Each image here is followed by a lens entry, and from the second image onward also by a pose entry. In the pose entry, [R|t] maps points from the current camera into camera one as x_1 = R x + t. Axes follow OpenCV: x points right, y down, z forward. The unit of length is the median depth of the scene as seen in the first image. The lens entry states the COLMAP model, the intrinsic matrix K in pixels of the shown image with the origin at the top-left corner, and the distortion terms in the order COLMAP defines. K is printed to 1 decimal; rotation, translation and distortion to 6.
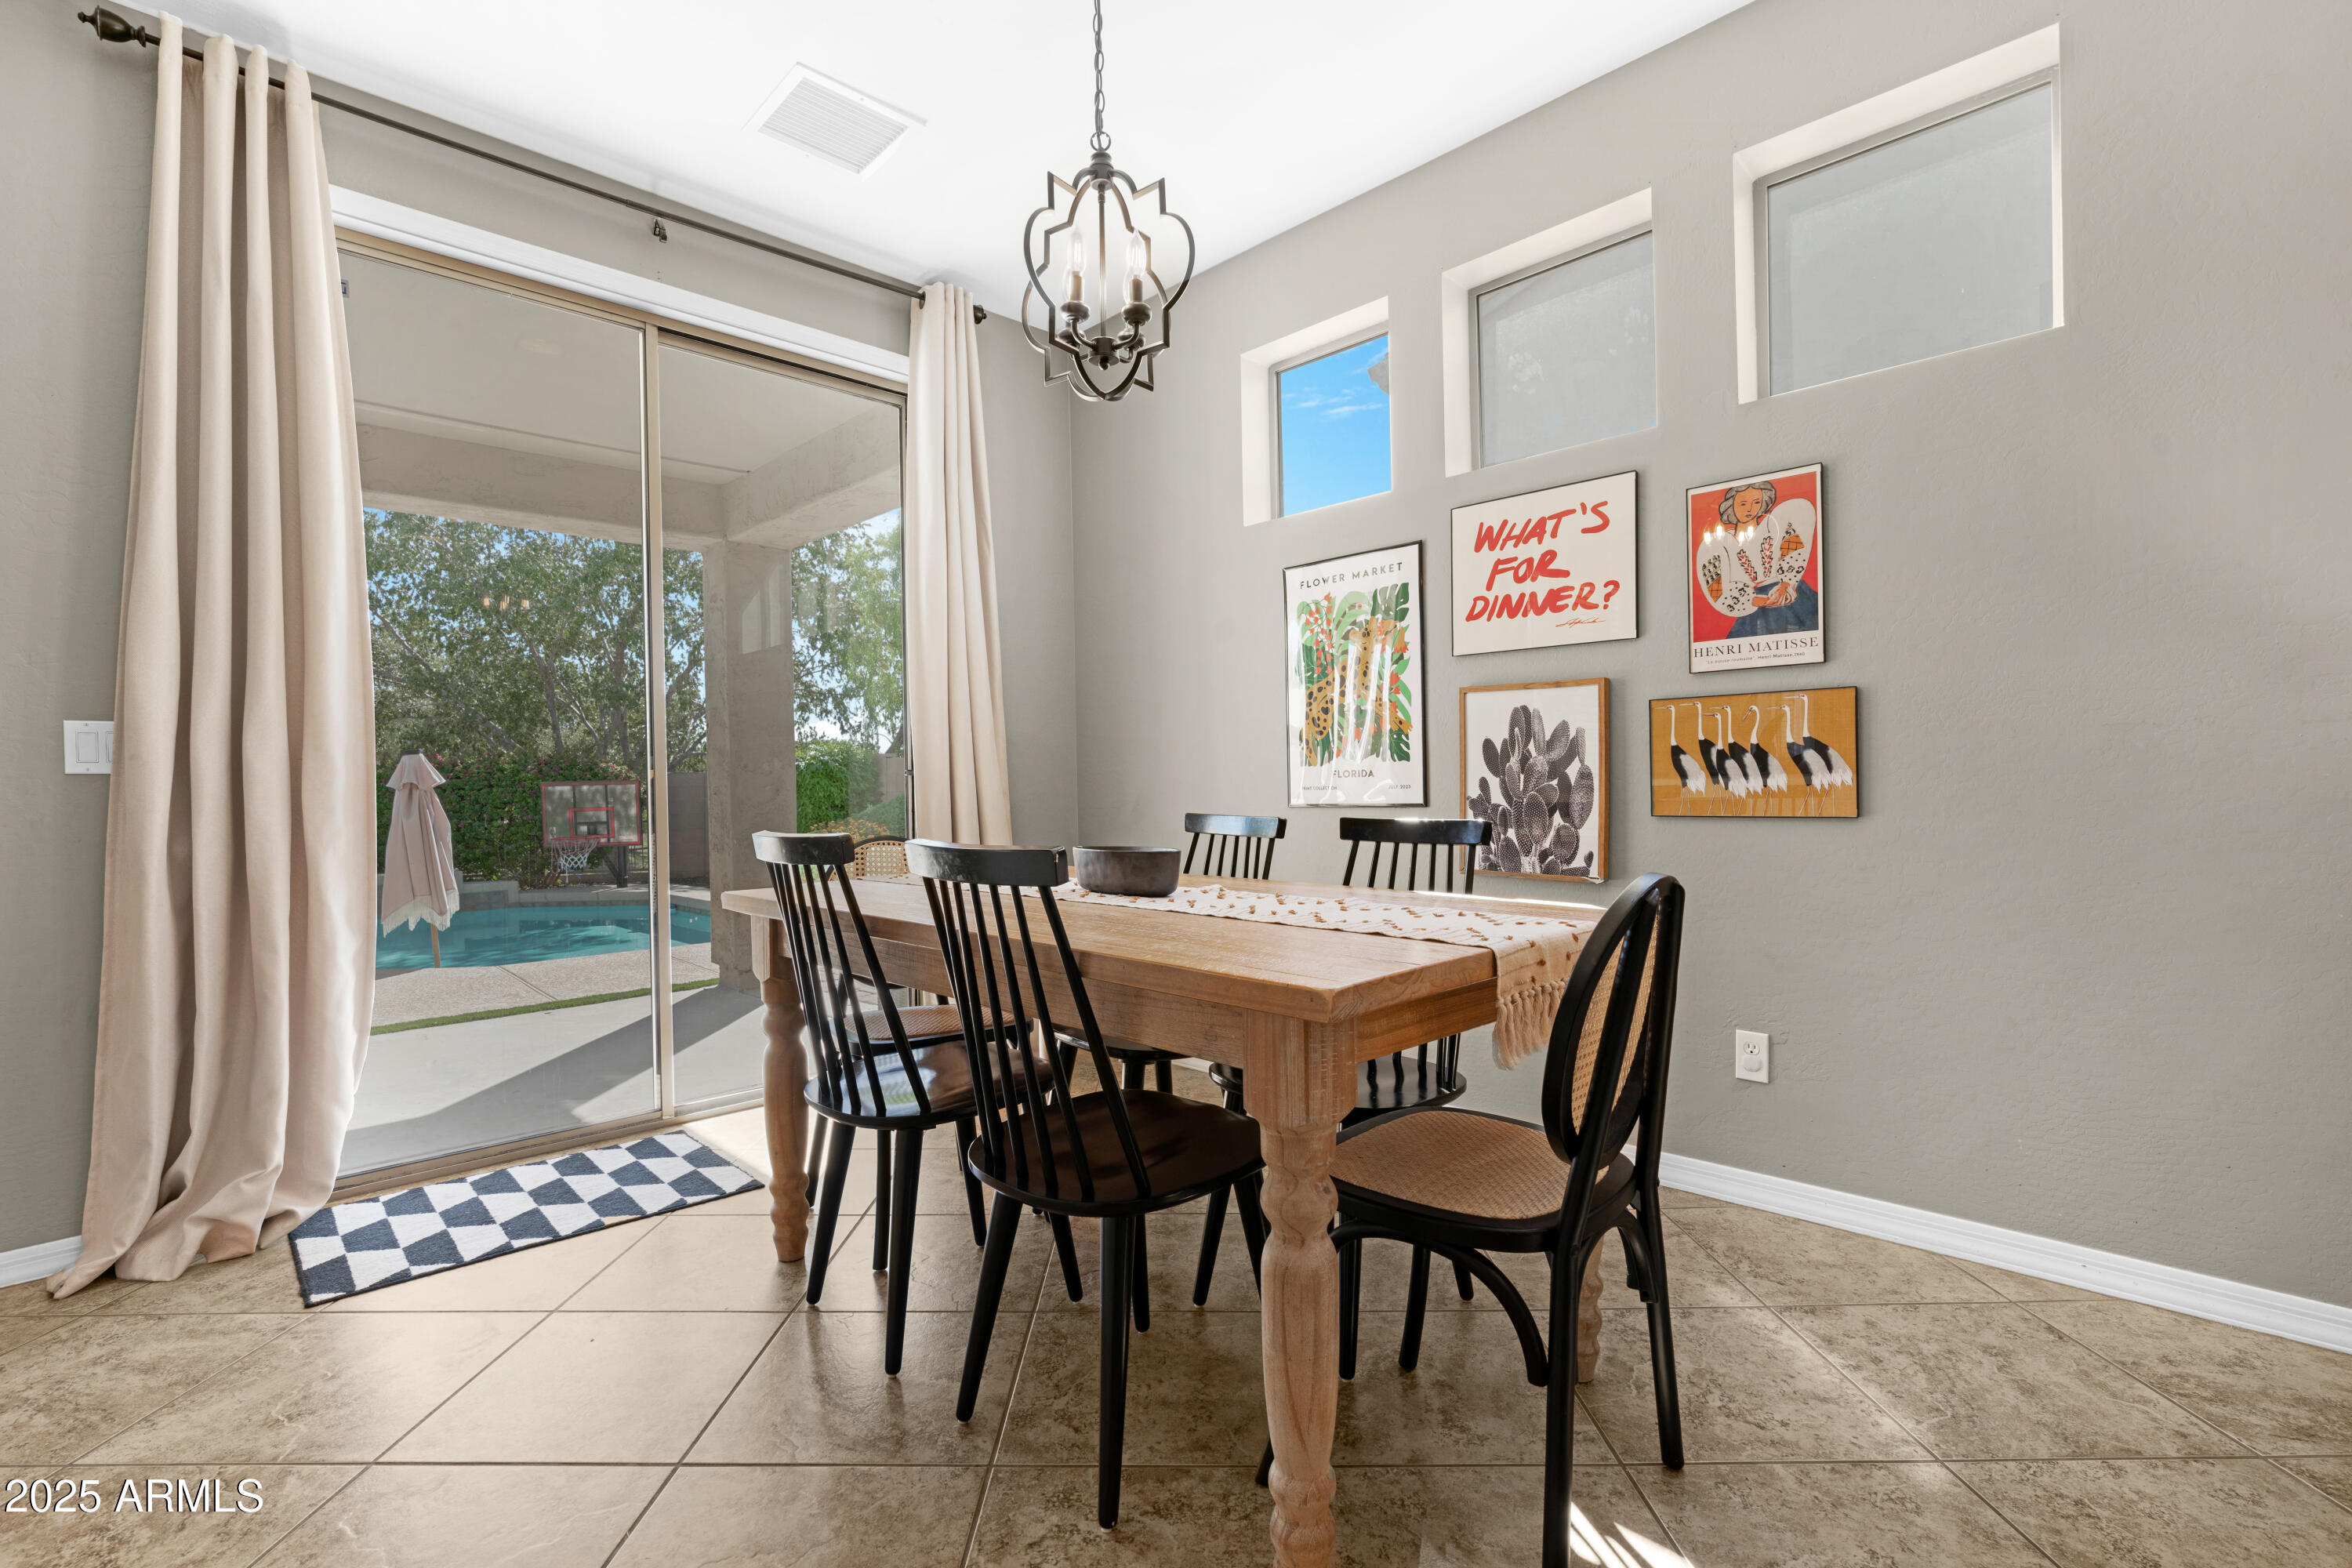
lens RADIAL K [[1088.7, 0, 1178.5], [0, 1088.7, 792.3], [0, 0, 1]] dist [-0.011501, 0.003031]
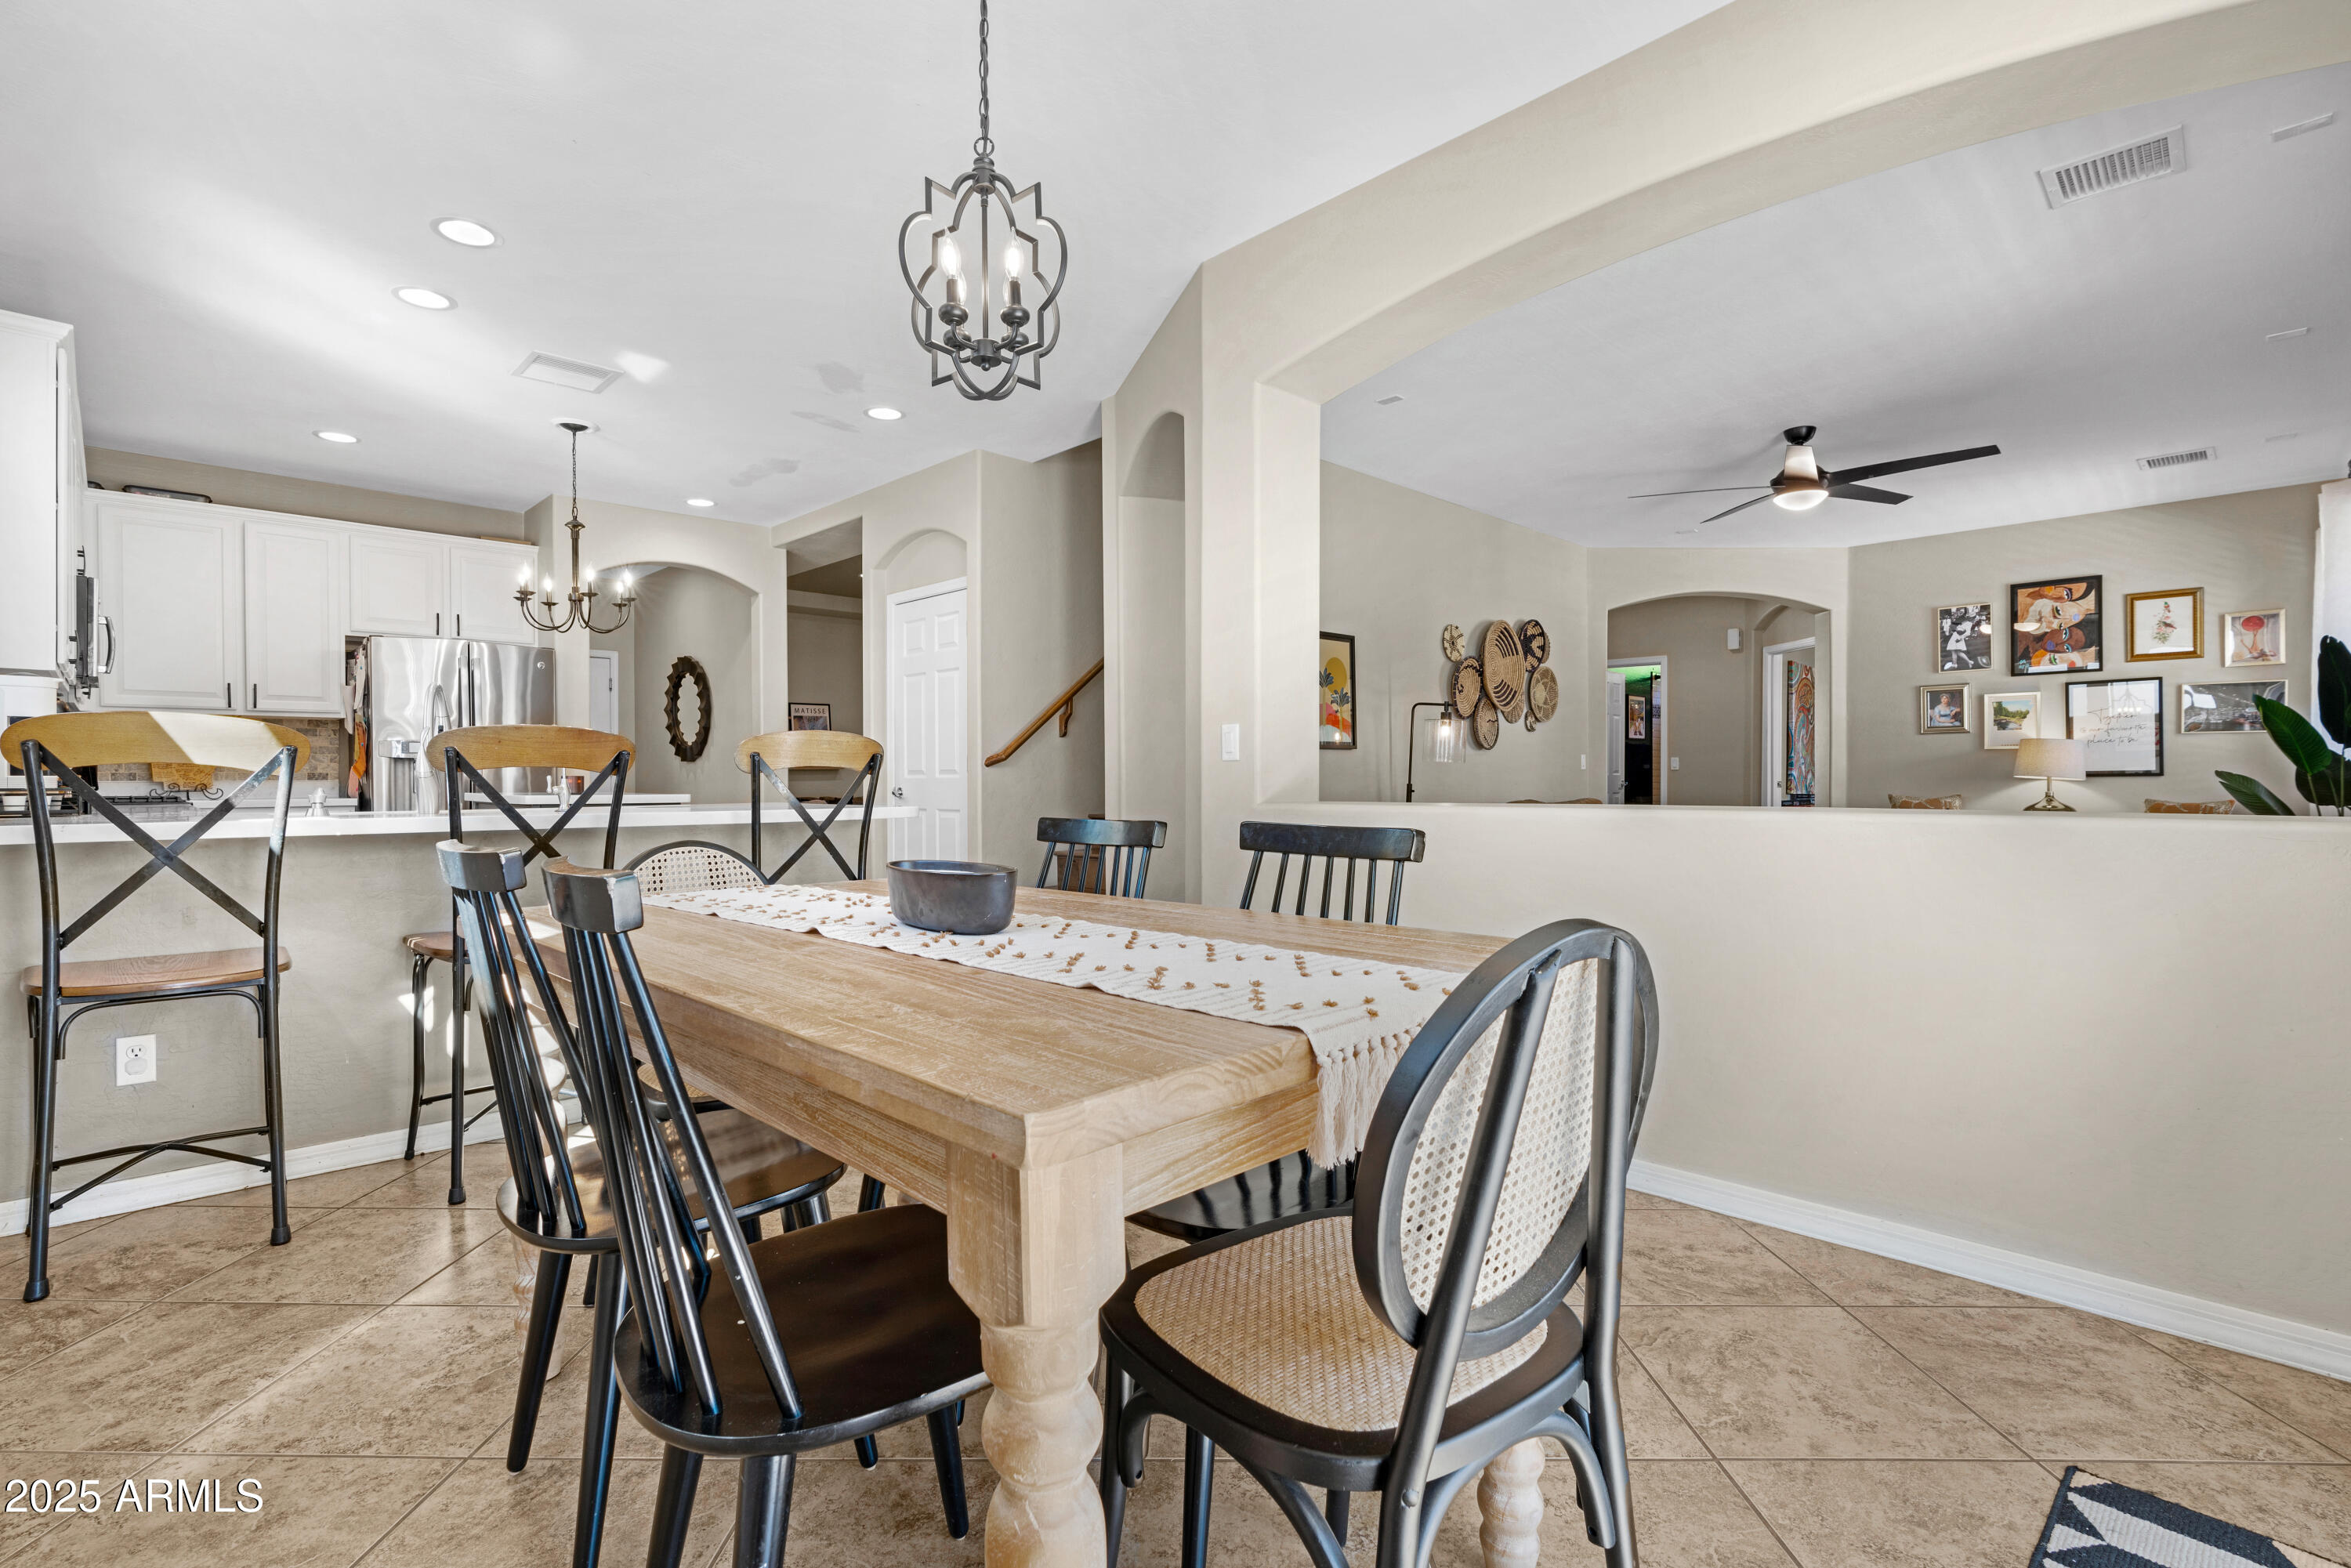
lens RADIAL K [[1088.2, 0, 1173.8], [0, 1088.2, 786.0], [0, 0, 1]] dist [-0.011501, 0.003031]
pose [[-0.999804, 0.019291, -0.004424, -0.153016], [0.019227, 0.999715, 0.014137, -0.013205], [0.004696, 0.014049, -0.999890, 1.303462]]
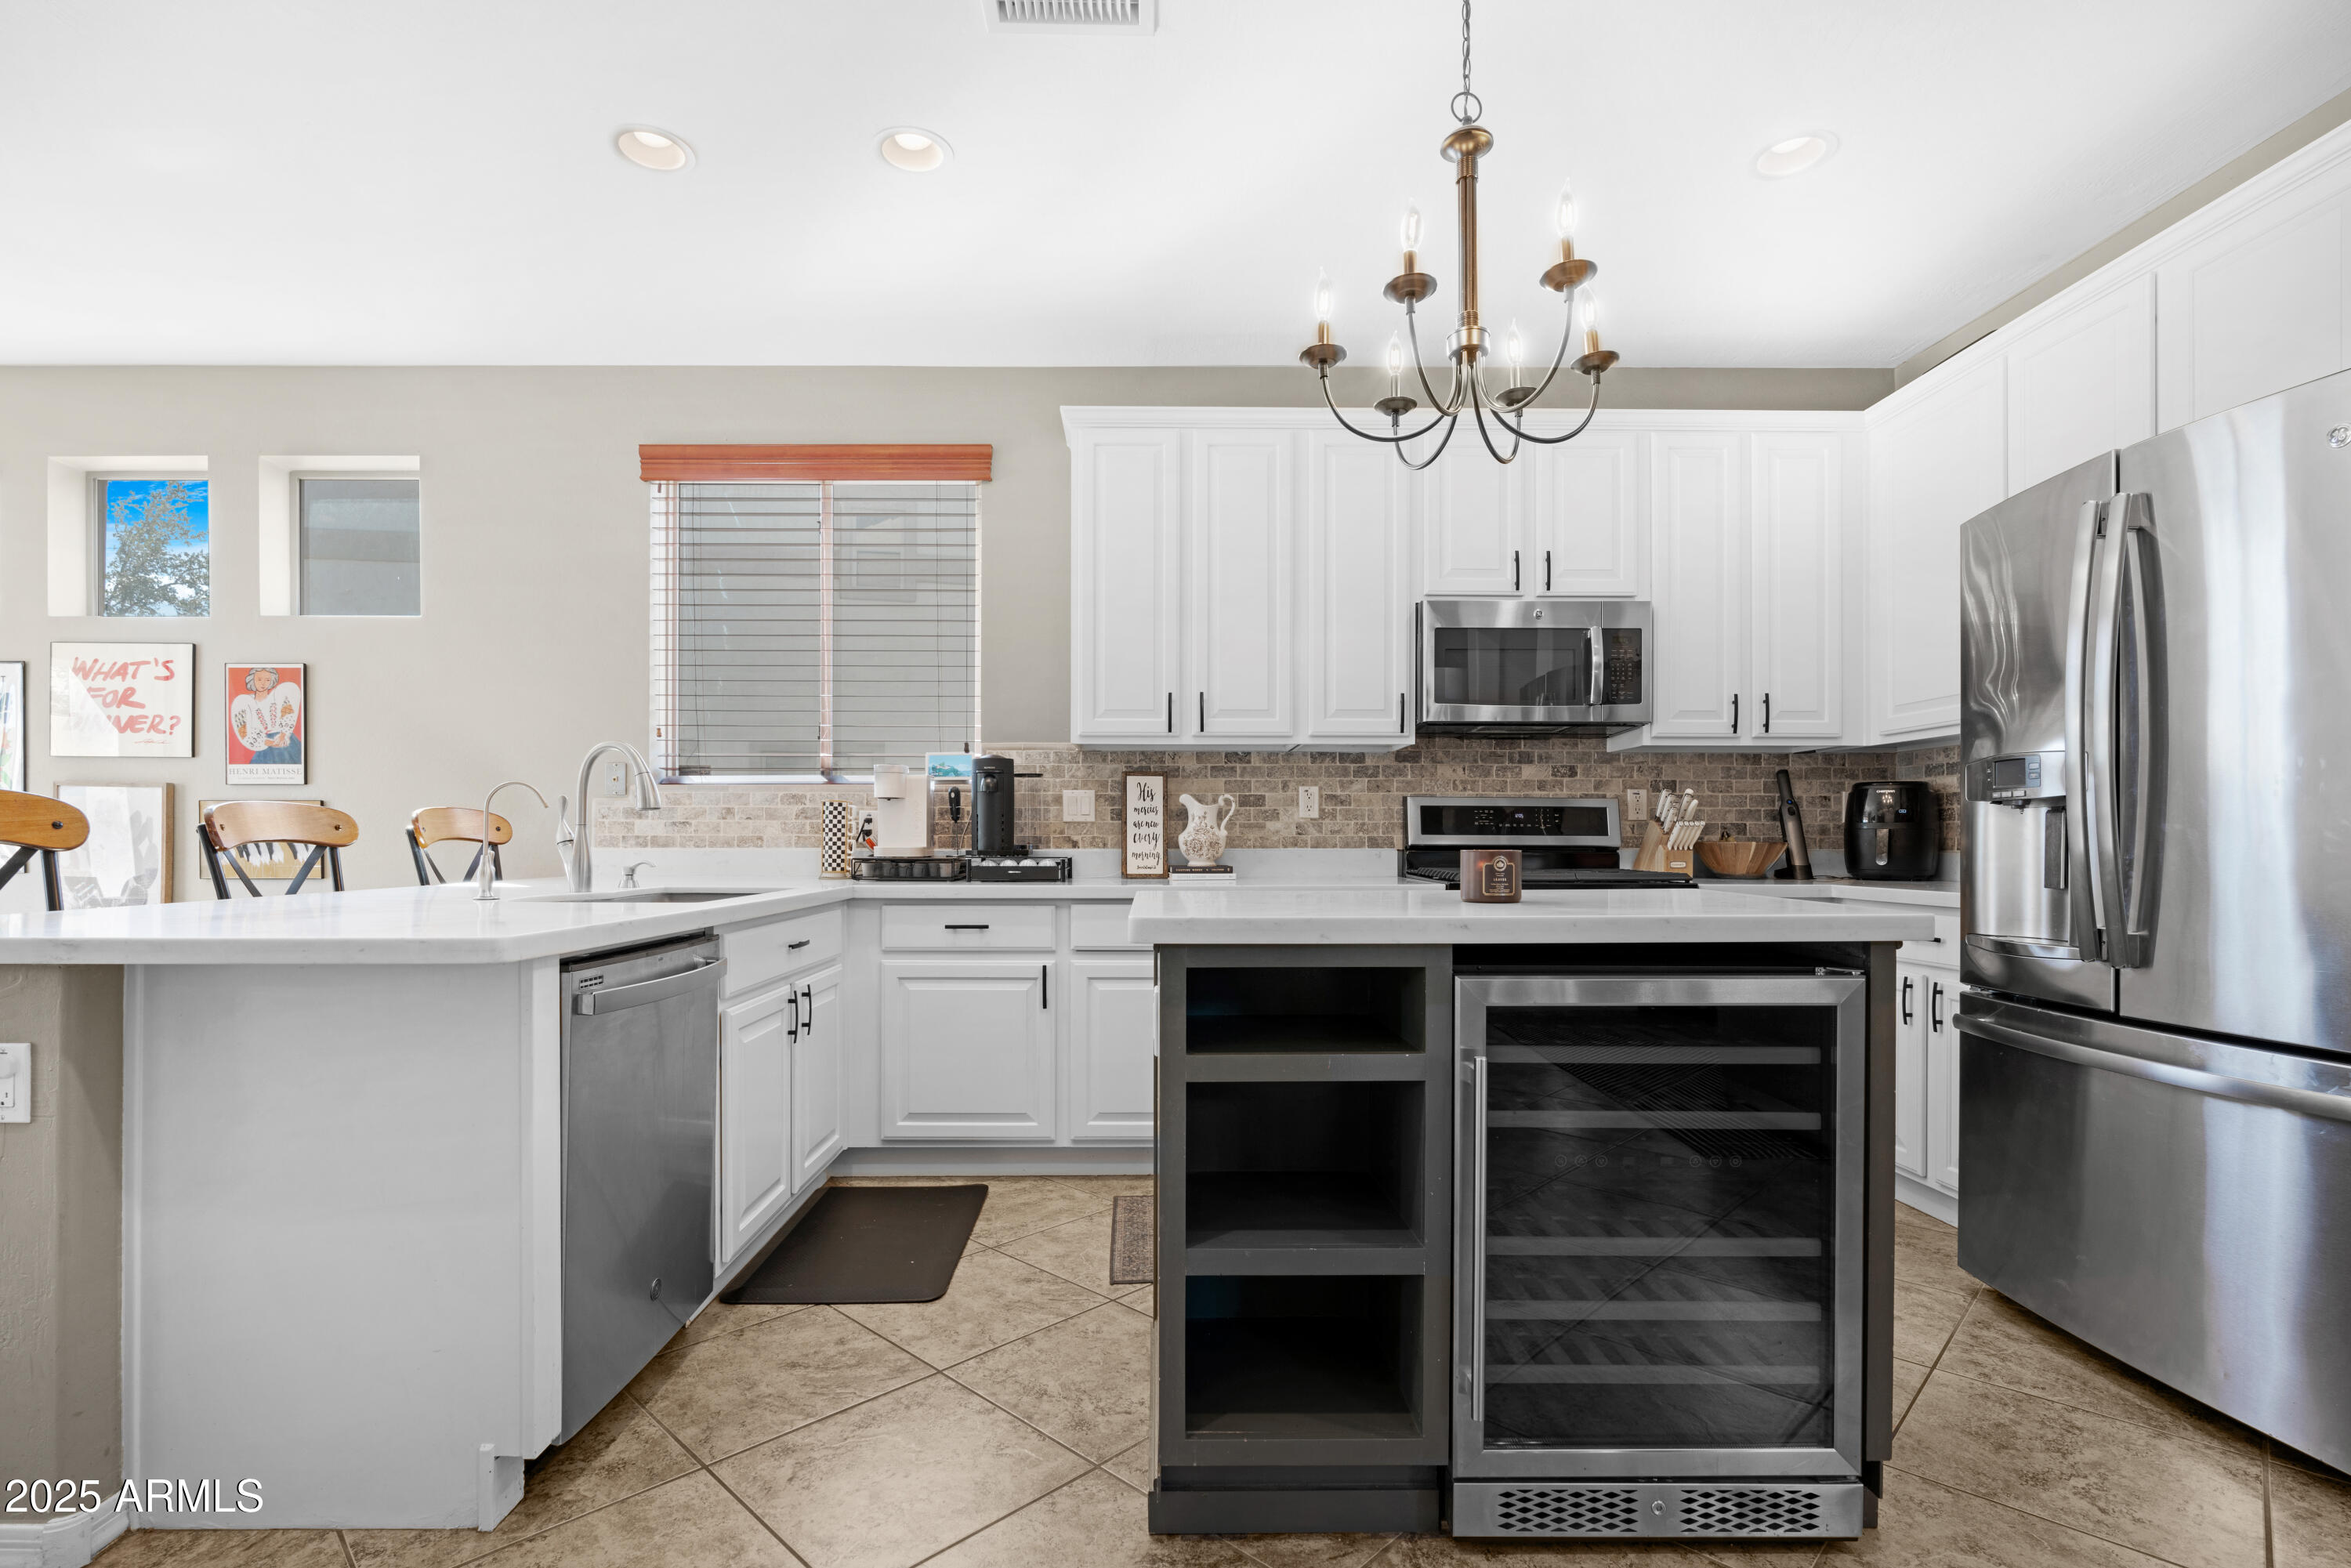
lens RADIAL K [[1088.2, 0, 1171.6], [0, 1088.2, 837.9], [0, 0, 1]] dist [-0.011501, 0.003031]
pose [[0.692751, 0.019511, 0.720913, 0.274119], [-0.008099, 0.999781, -0.019275, -0.014804], [-0.721131, 0.007514, 0.692758, -0.916909]]
